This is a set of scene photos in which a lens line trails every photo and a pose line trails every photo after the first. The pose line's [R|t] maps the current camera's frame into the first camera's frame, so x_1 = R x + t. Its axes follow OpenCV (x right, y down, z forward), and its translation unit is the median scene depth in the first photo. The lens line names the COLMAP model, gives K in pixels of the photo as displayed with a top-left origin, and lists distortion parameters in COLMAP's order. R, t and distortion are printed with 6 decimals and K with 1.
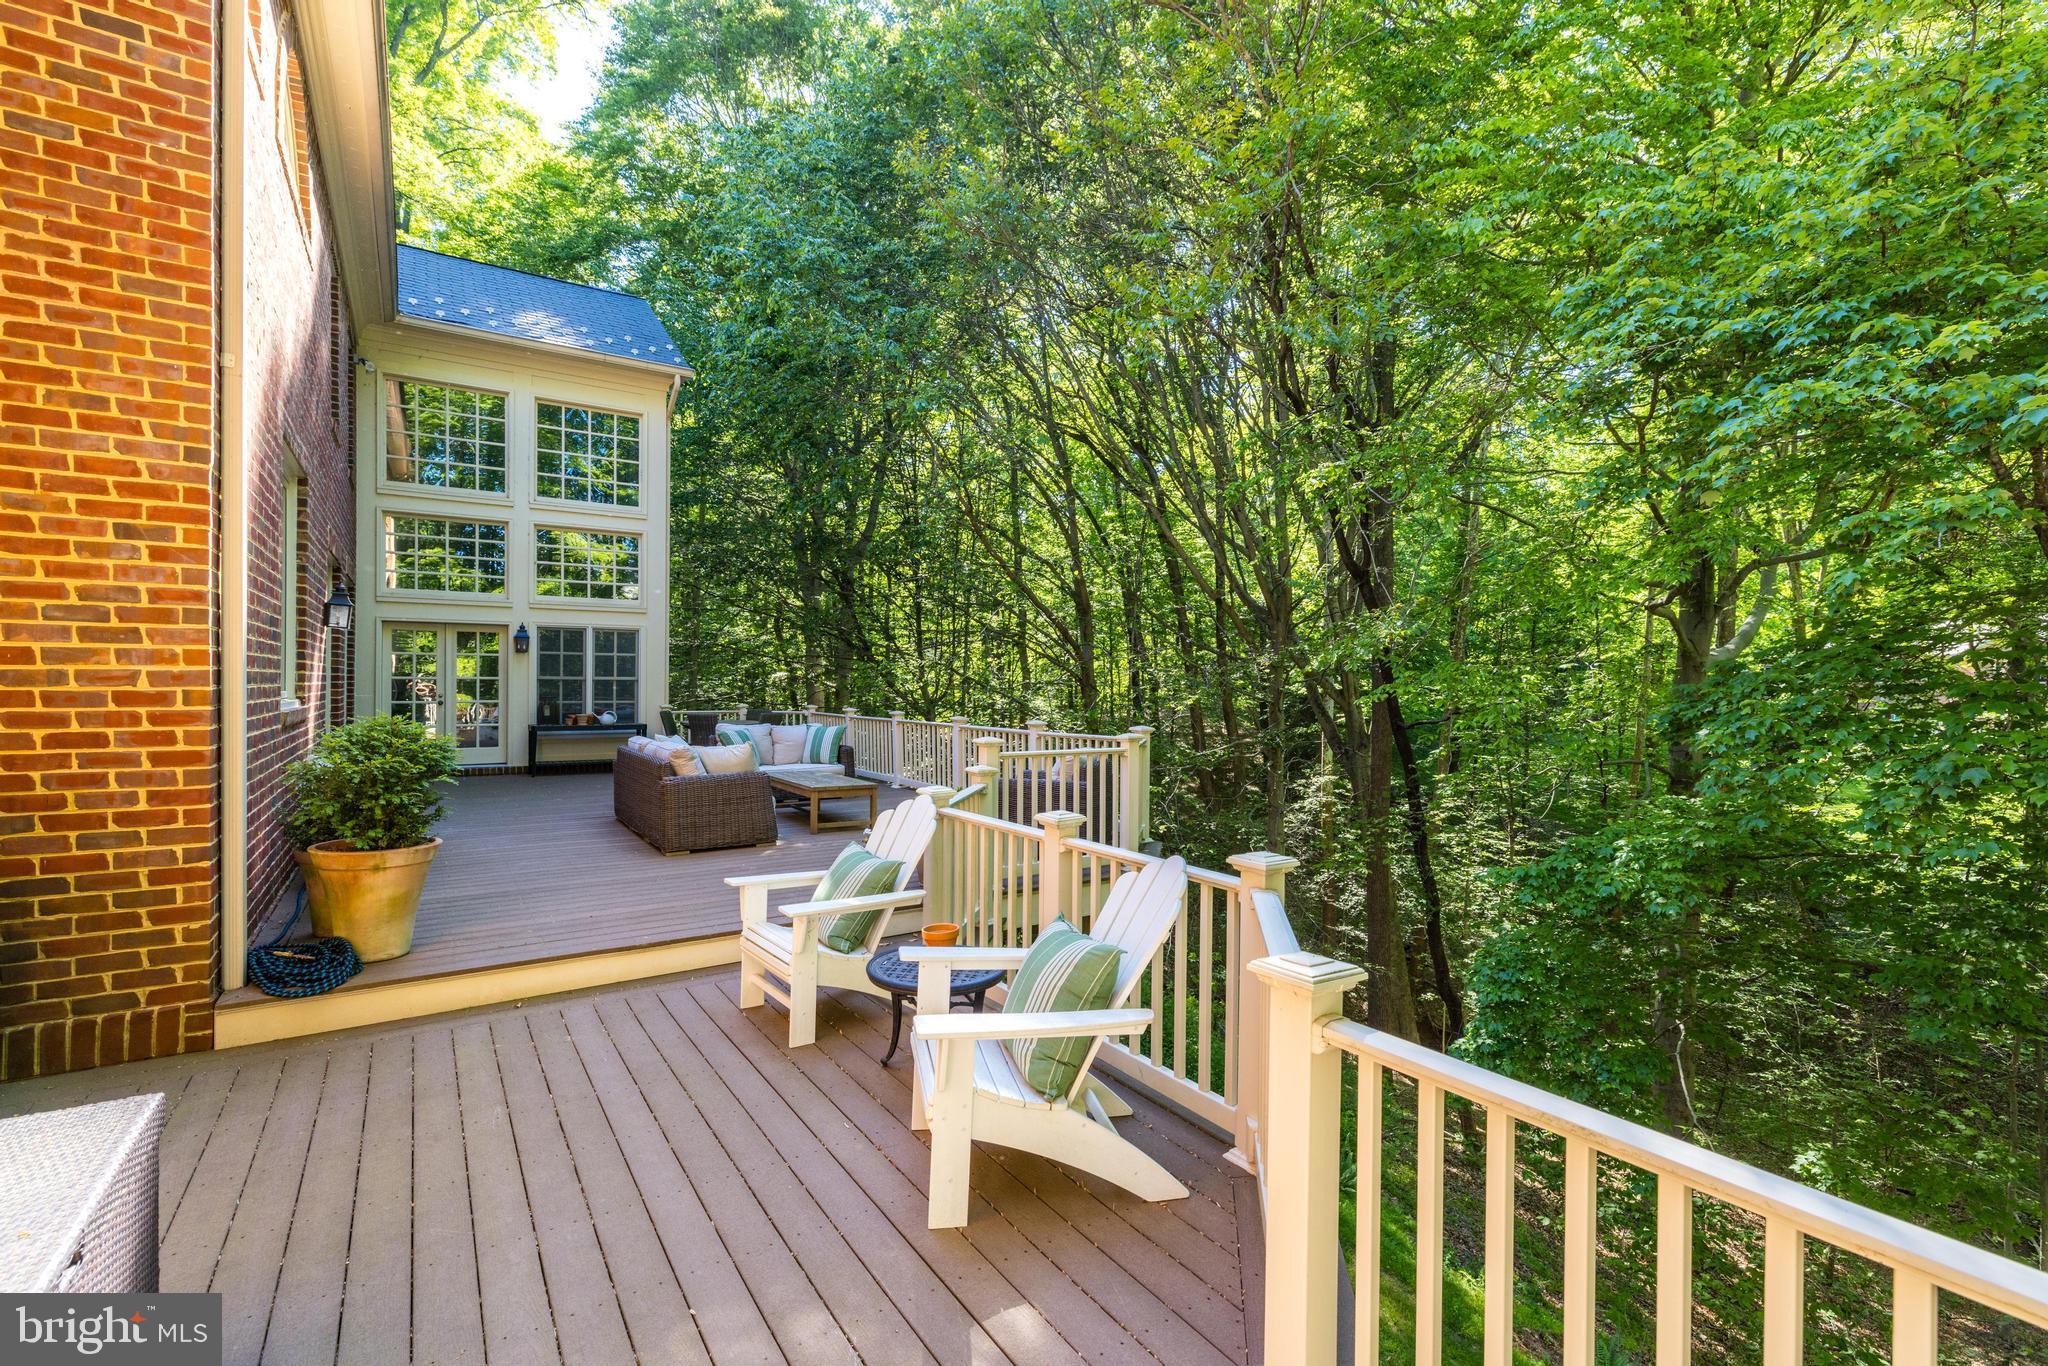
lens RADIAL K [[867.3, 0, 1018.5], [0, 867.3, 688.9], [0, 0, 1]] dist [0.002546, -0.000517]
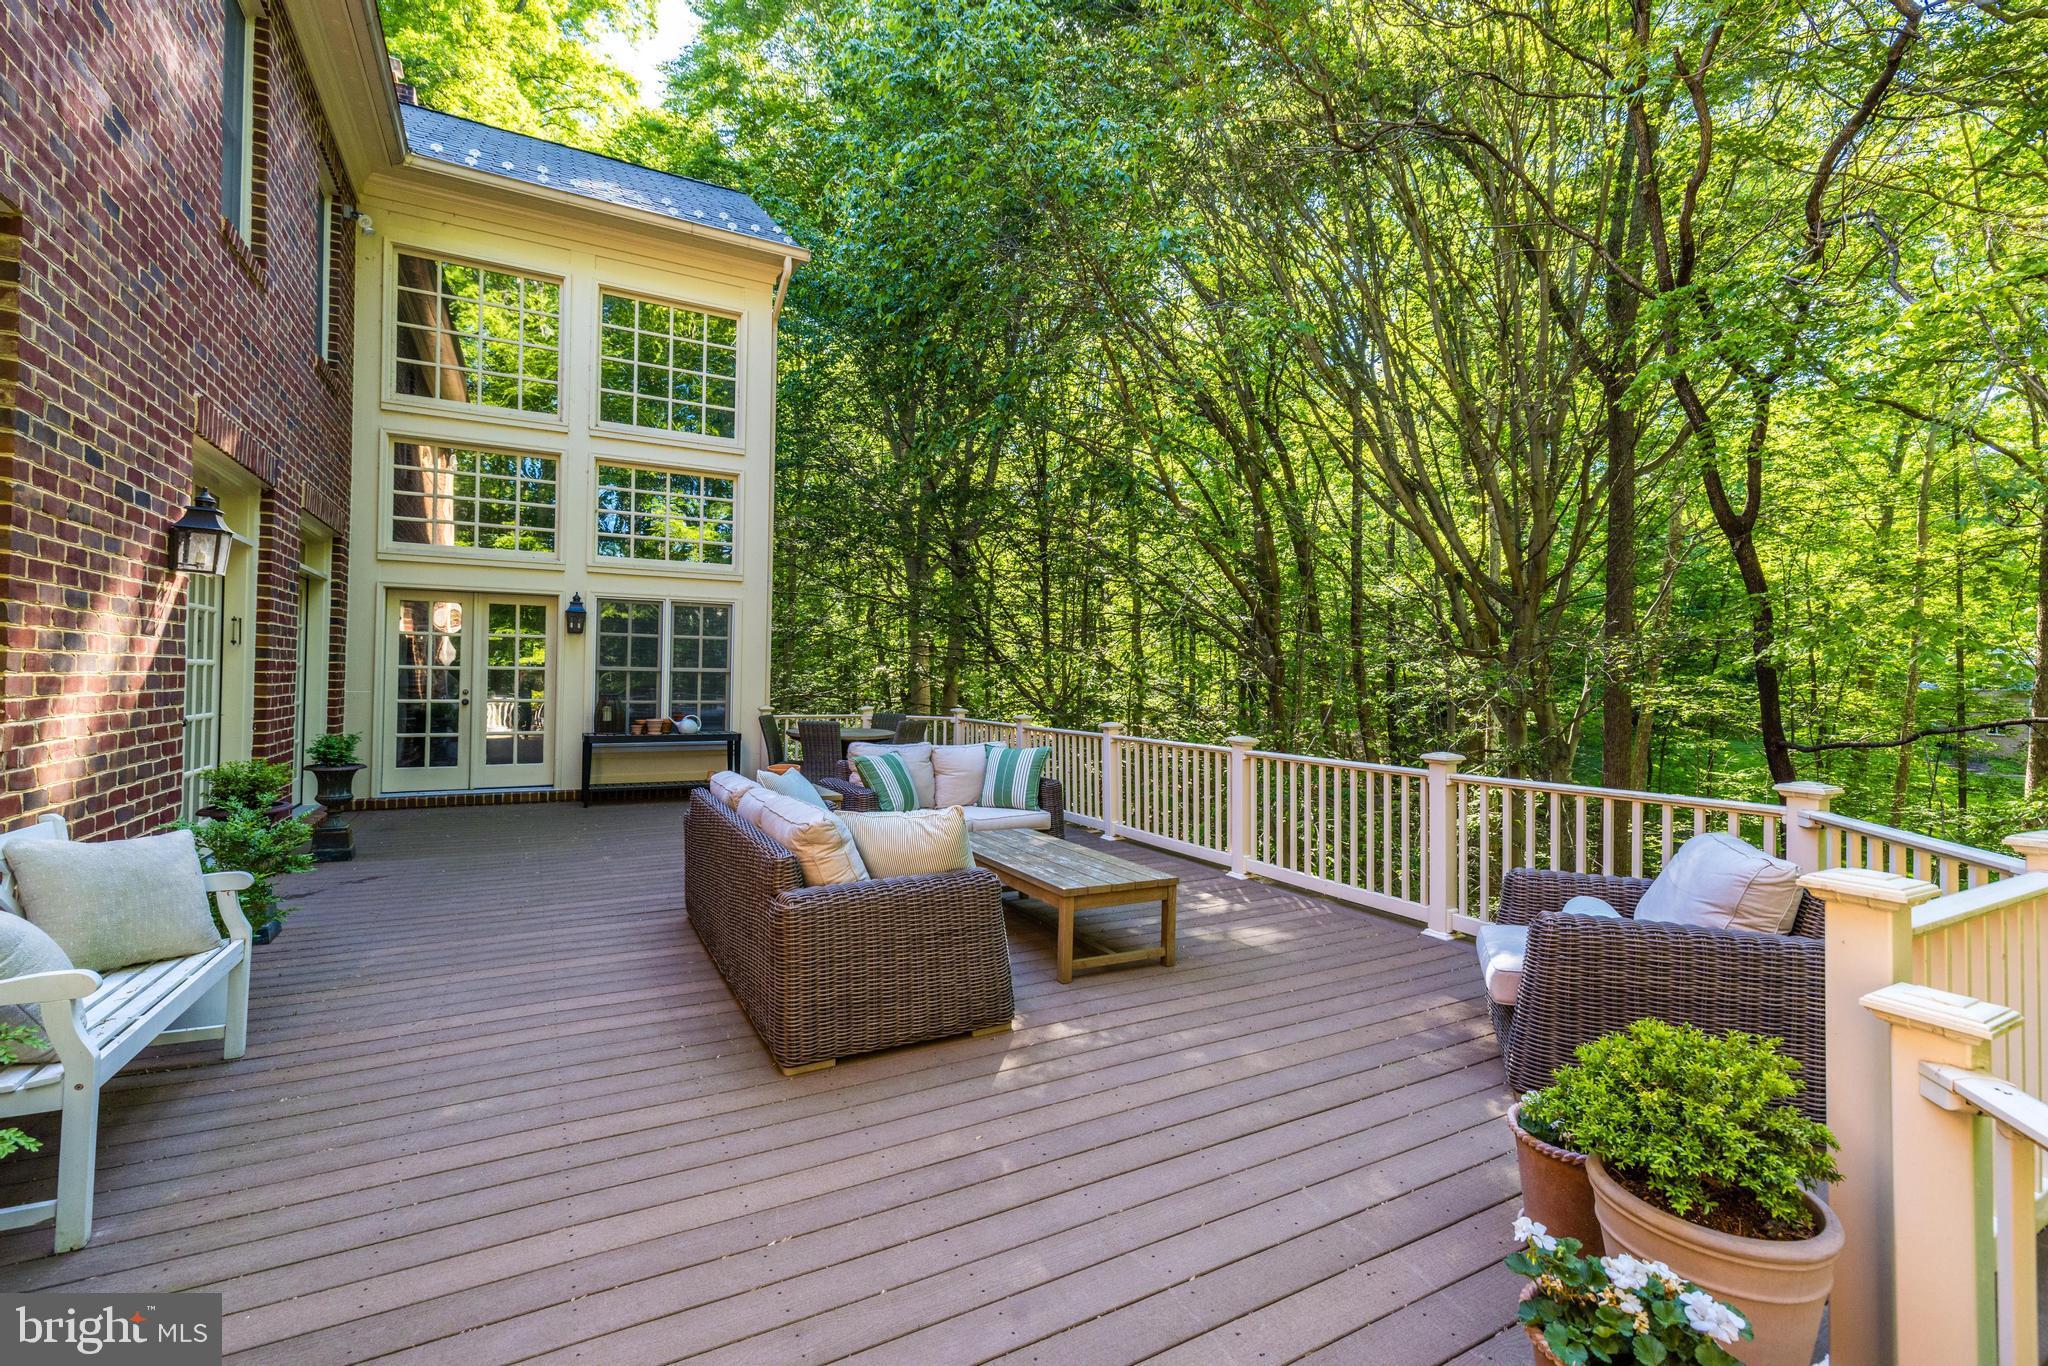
lens RADIAL K [[867.3, 0, 1027.3], [0, 867.3, 667.9], [0, 0, 1]] dist [0.002546, -0.000517]
pose [[0.996423, 0.006108, -0.084290, -0.138320], [-0.007705, 0.999797, -0.018631, -0.002554], [0.084159, 0.019214, 0.996267, 0.317616]]
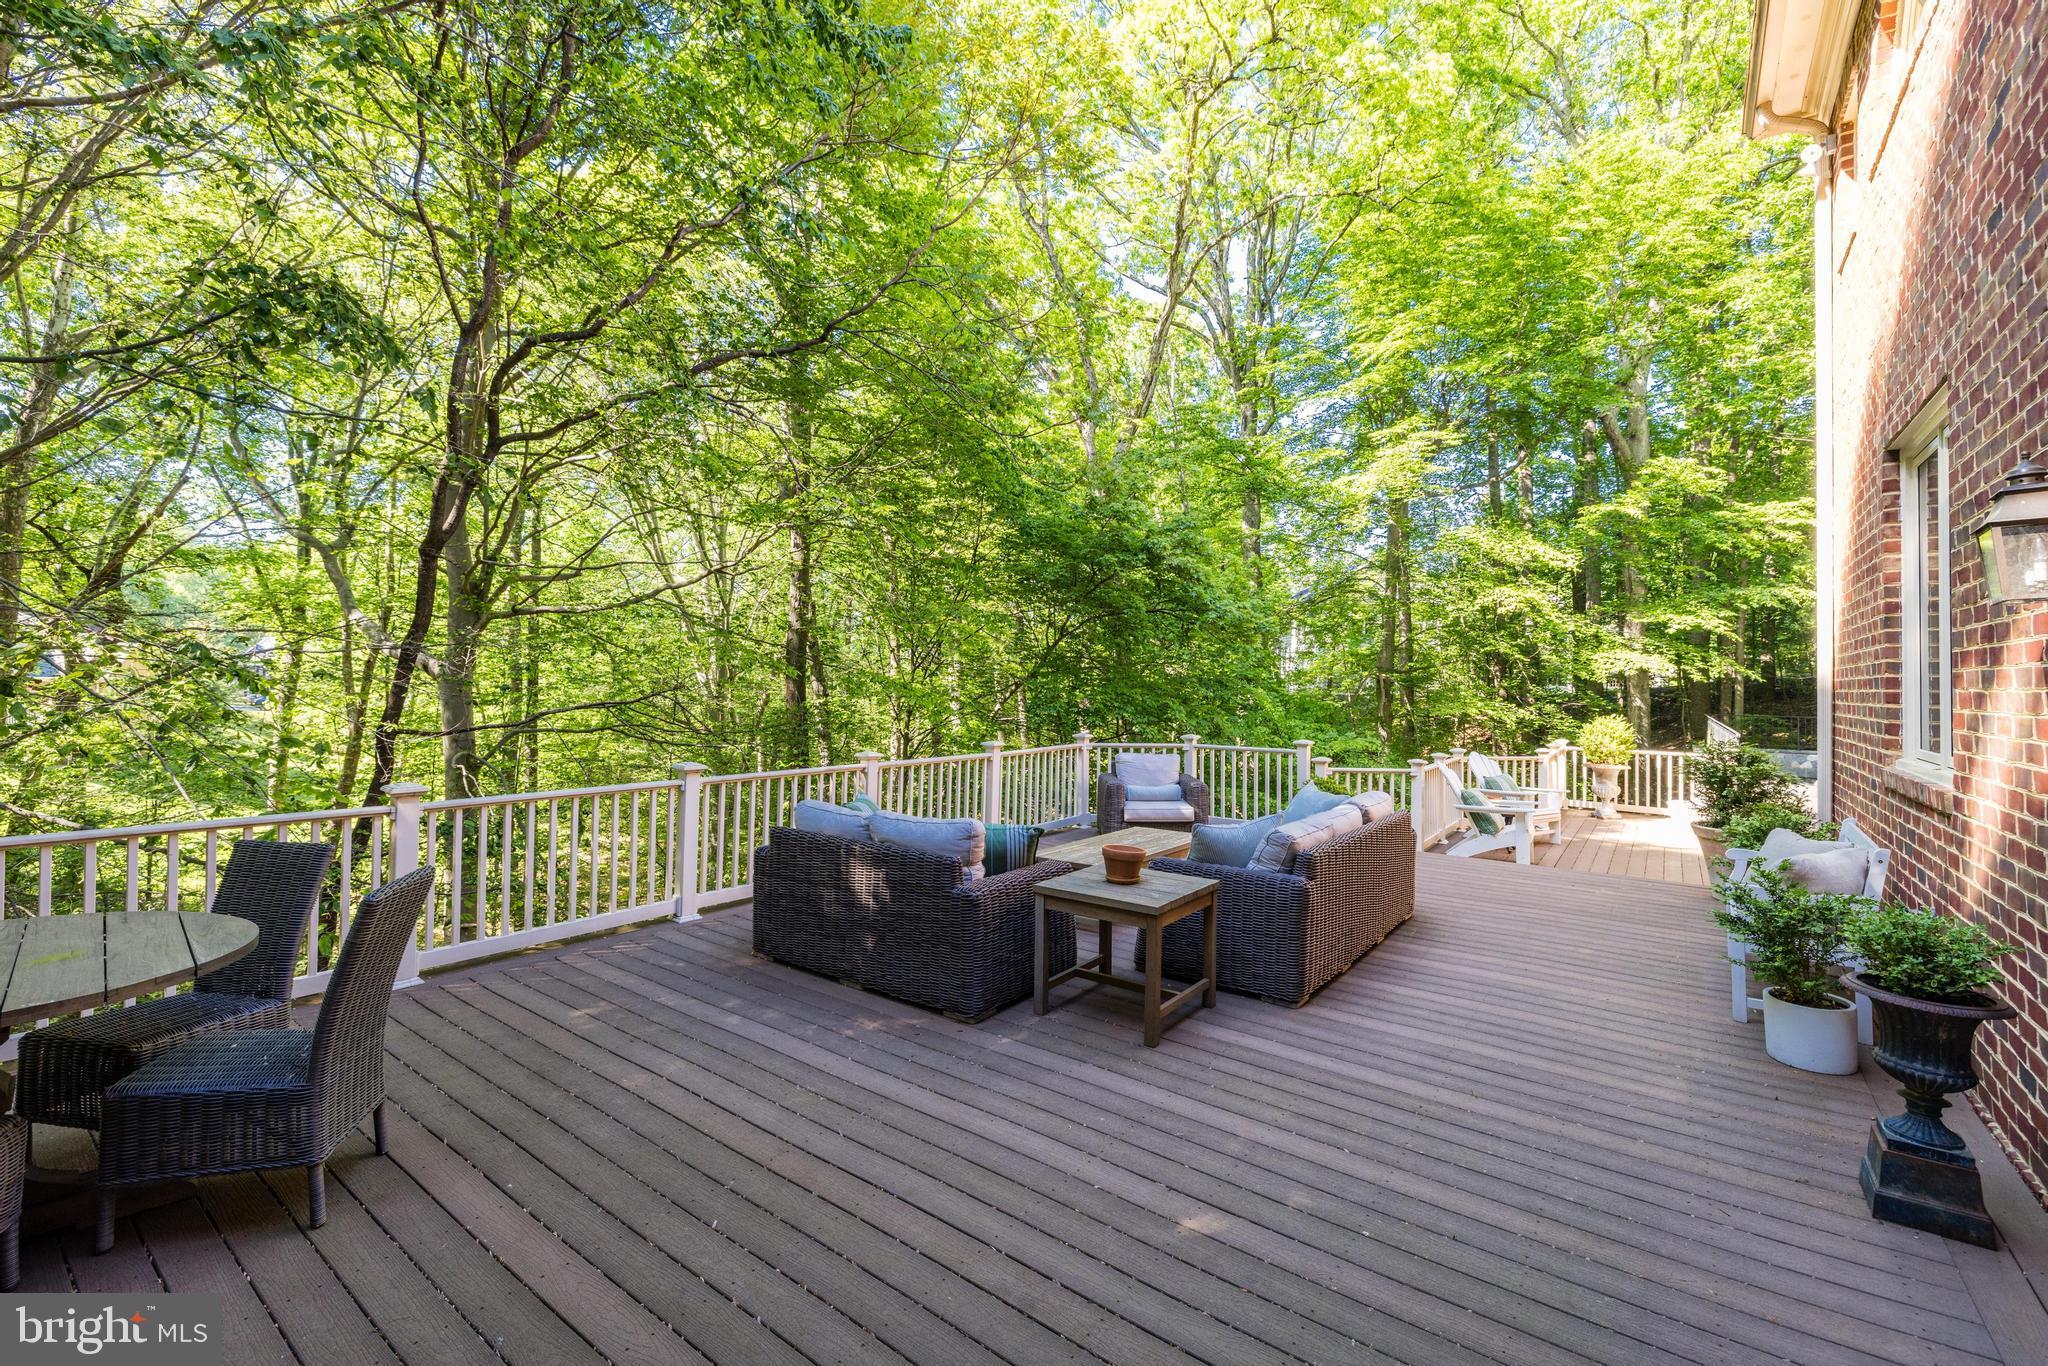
lens RADIAL K [[867.3, 0, 1022.5], [0, 867.3, 673.6], [0, 0, 1]] dist [0.002546, -0.000517]
pose [[-0.334763, -0.009627, 0.942253, -0.576447], [-0.009238, 0.999933, 0.006934, -0.022799], [-0.942257, -0.006383, -0.334830, 0.883202]]
